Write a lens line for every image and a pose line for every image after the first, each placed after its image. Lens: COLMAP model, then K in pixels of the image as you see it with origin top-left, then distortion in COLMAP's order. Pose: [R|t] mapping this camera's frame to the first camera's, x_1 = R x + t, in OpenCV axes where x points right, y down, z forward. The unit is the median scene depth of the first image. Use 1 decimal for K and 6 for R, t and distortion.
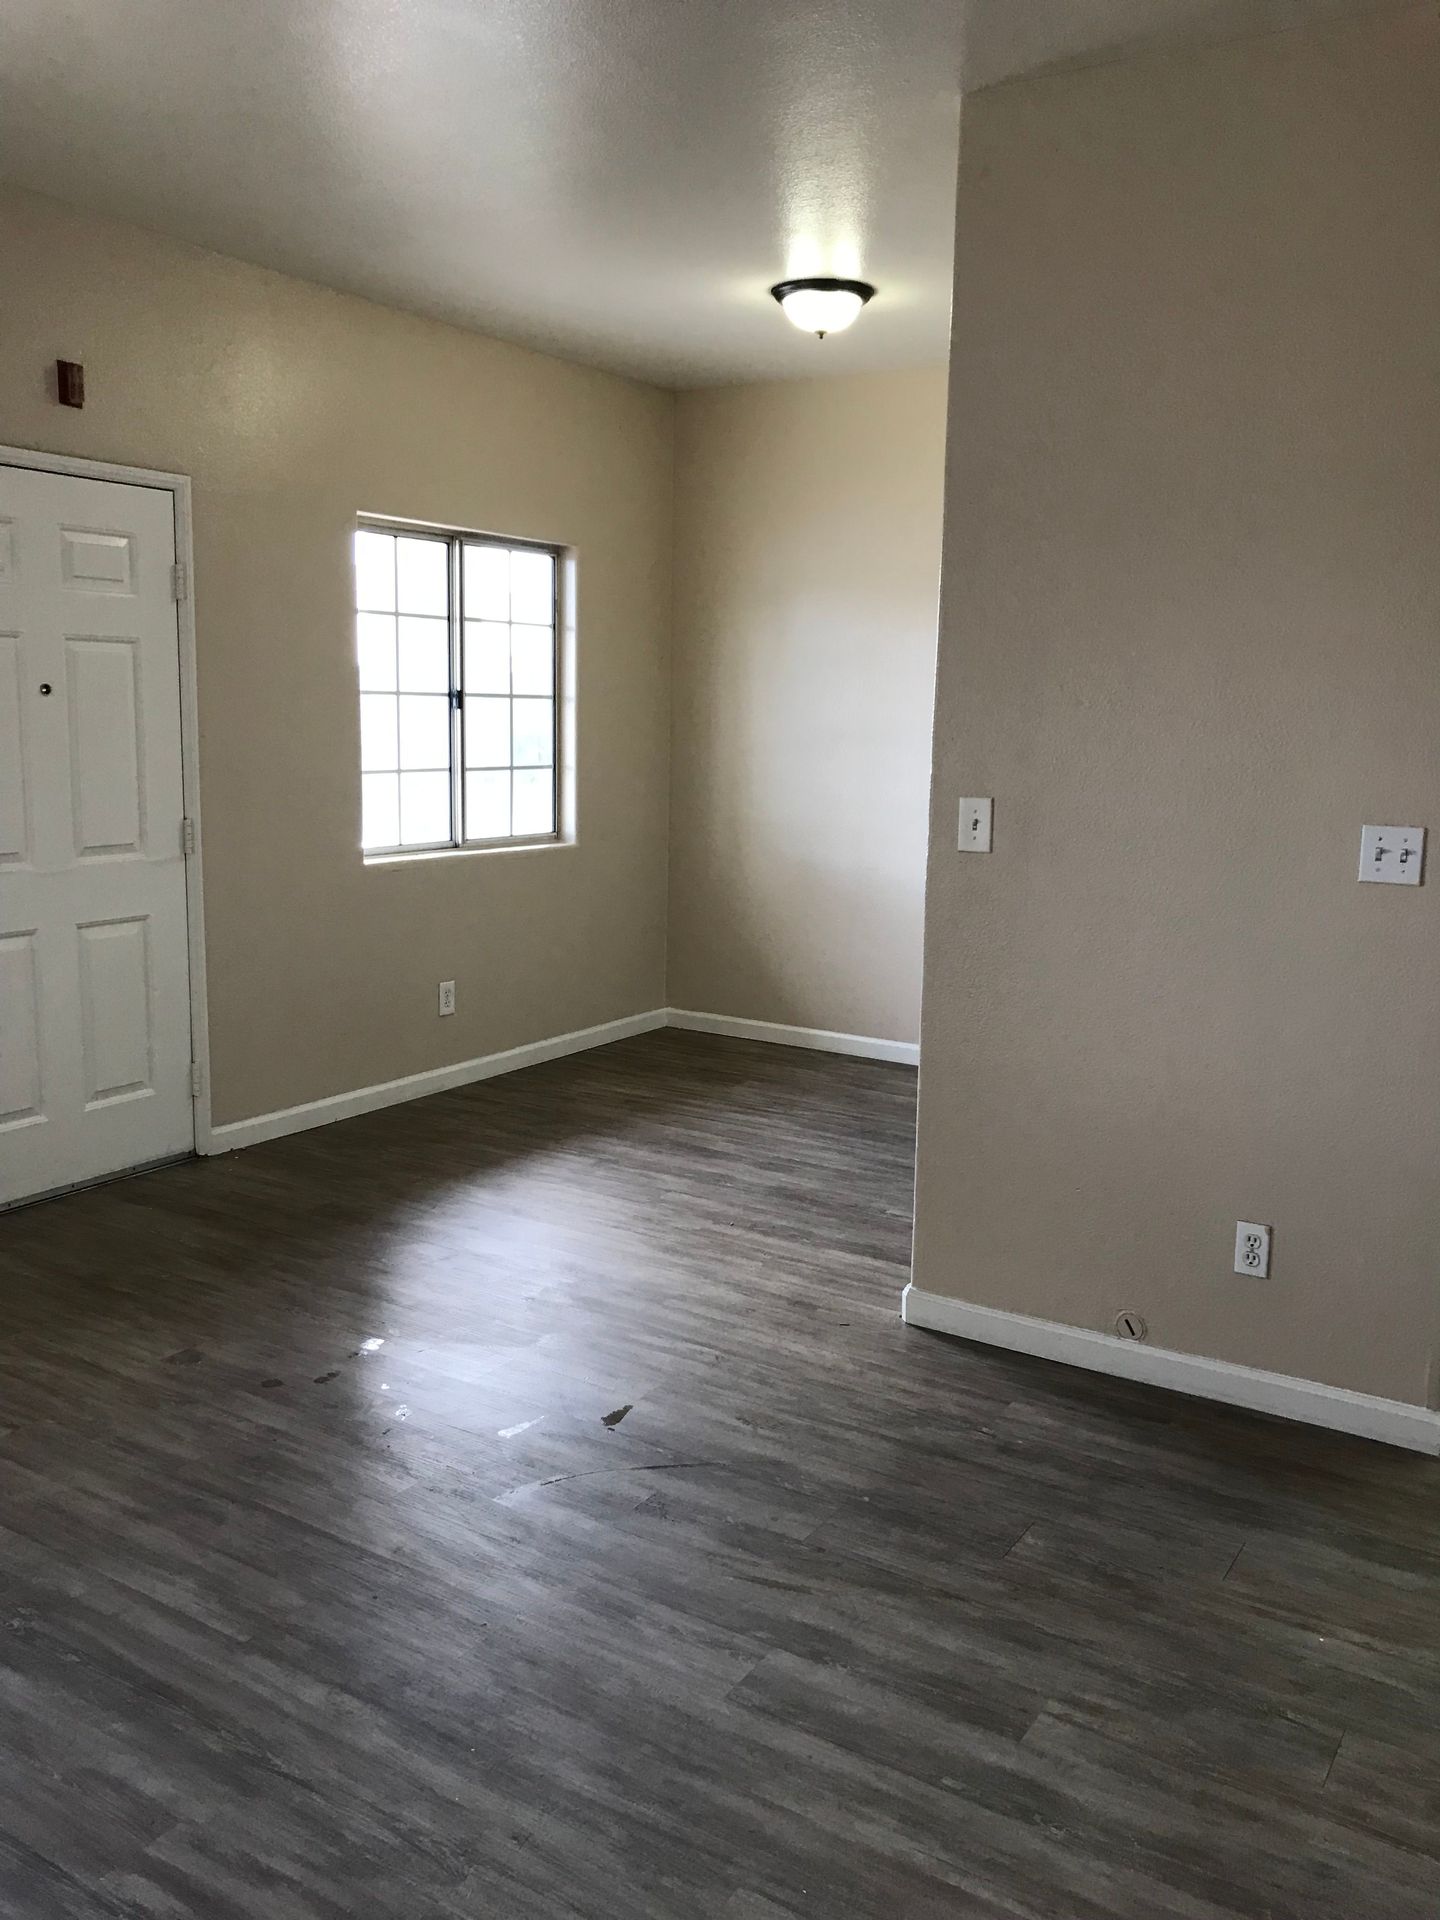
lens RADIAL K [[1576.7, 0, 728.7], [0, 1576.7, 944.3], [0, 0, 1]] dist [0.027031, -0.014034]
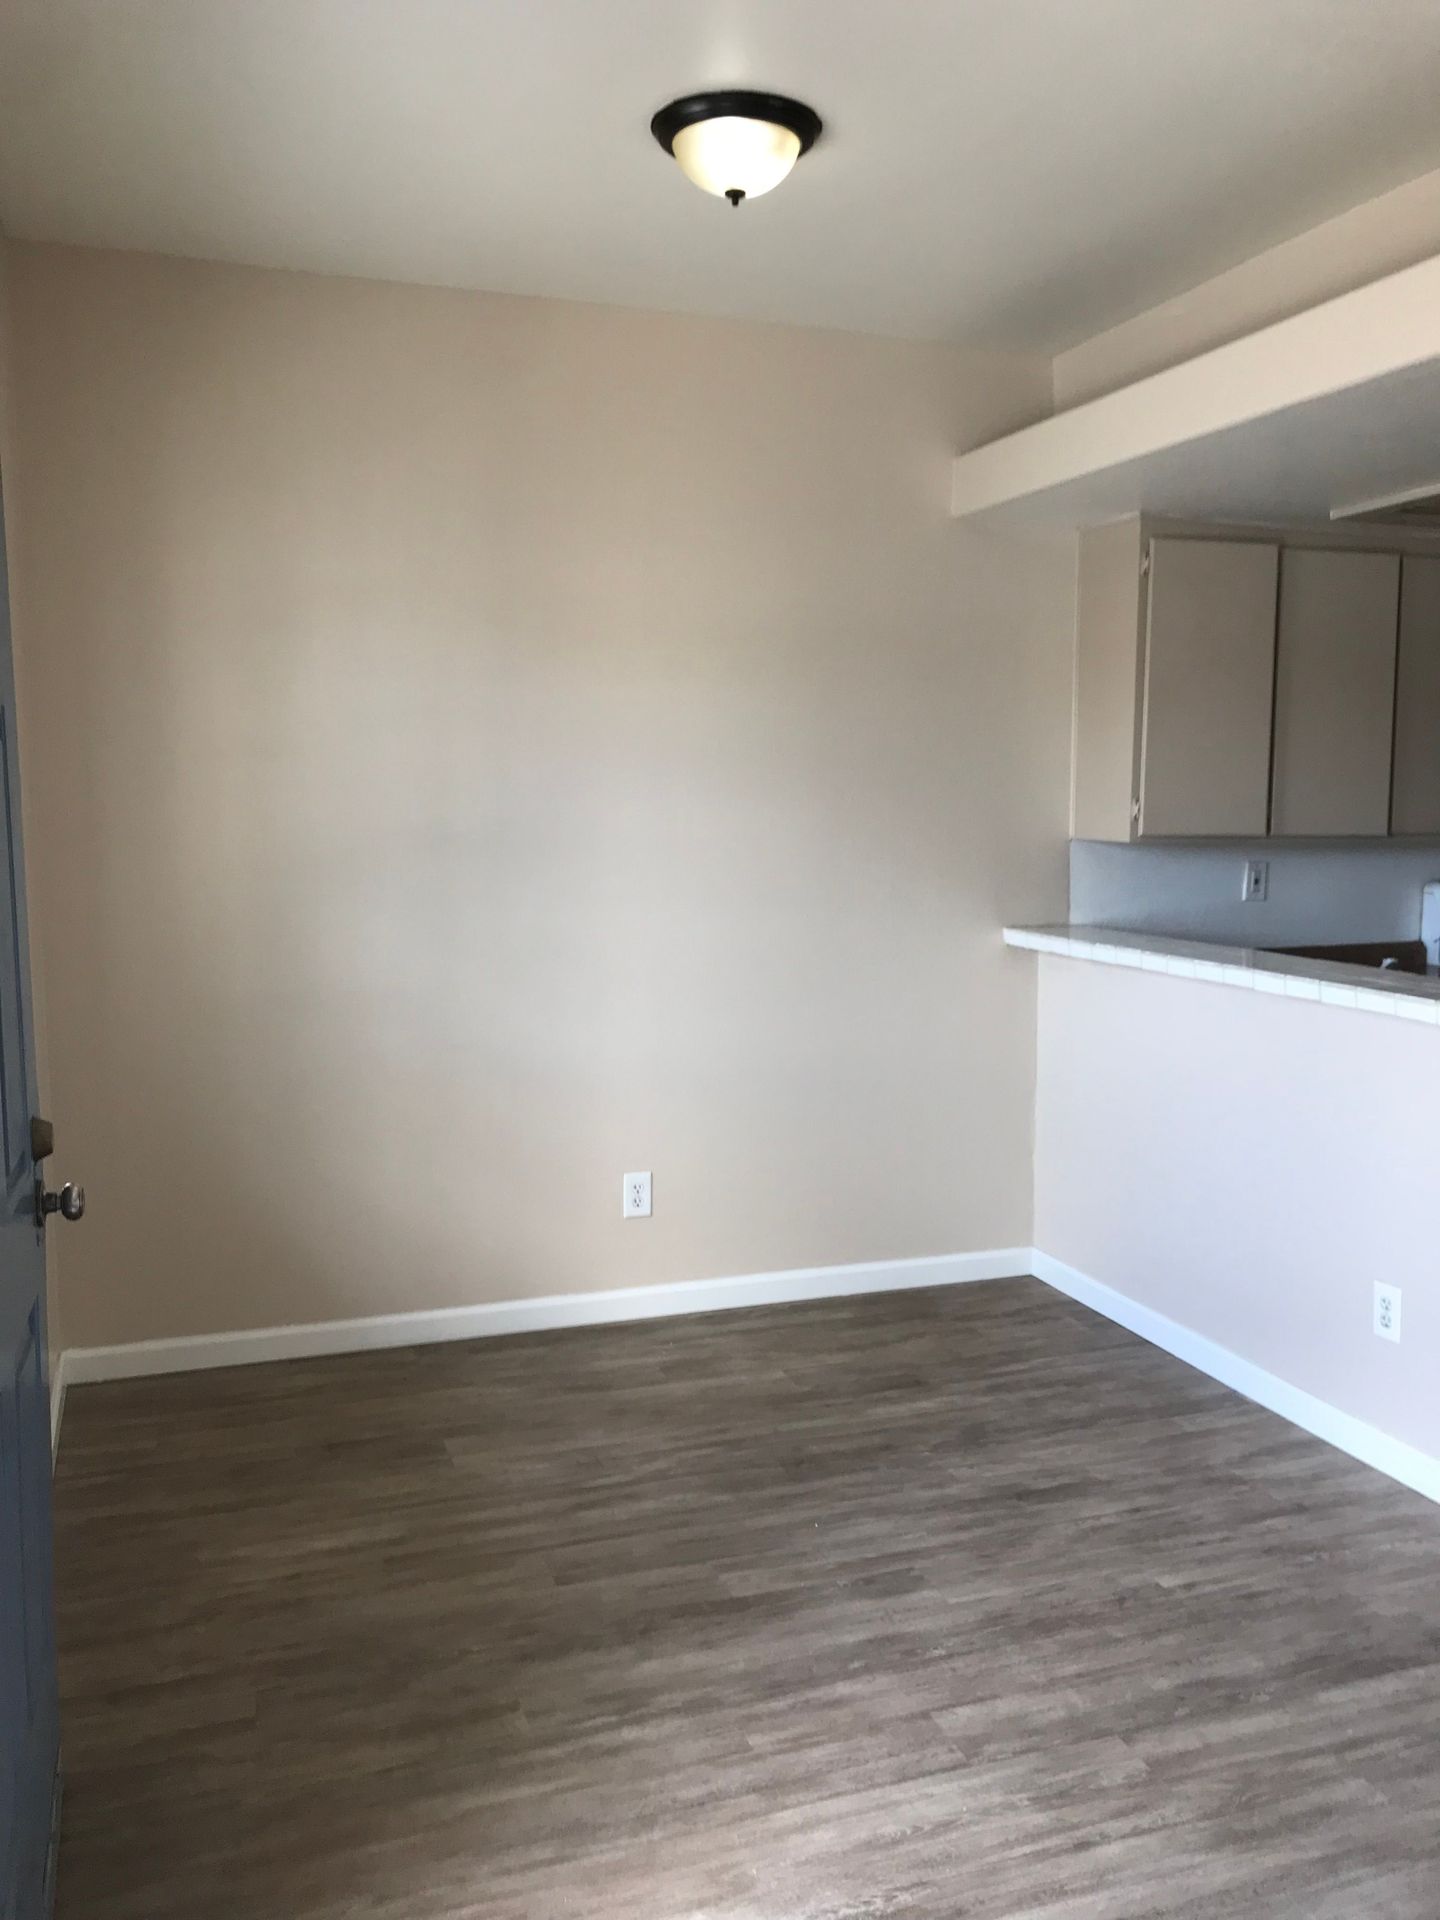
lens RADIAL K [[1576.7, 0, 723.1], [0, 1576.7, 954.3], [0, 0, 1]] dist [0.027031, -0.014034]
pose [[0.617453, -0.101749, 0.779999, -0.659889], [0.134229, 0.990684, 0.022976, -0.168637], [-0.775070, 0.090512, 0.625359, 0.964425]]
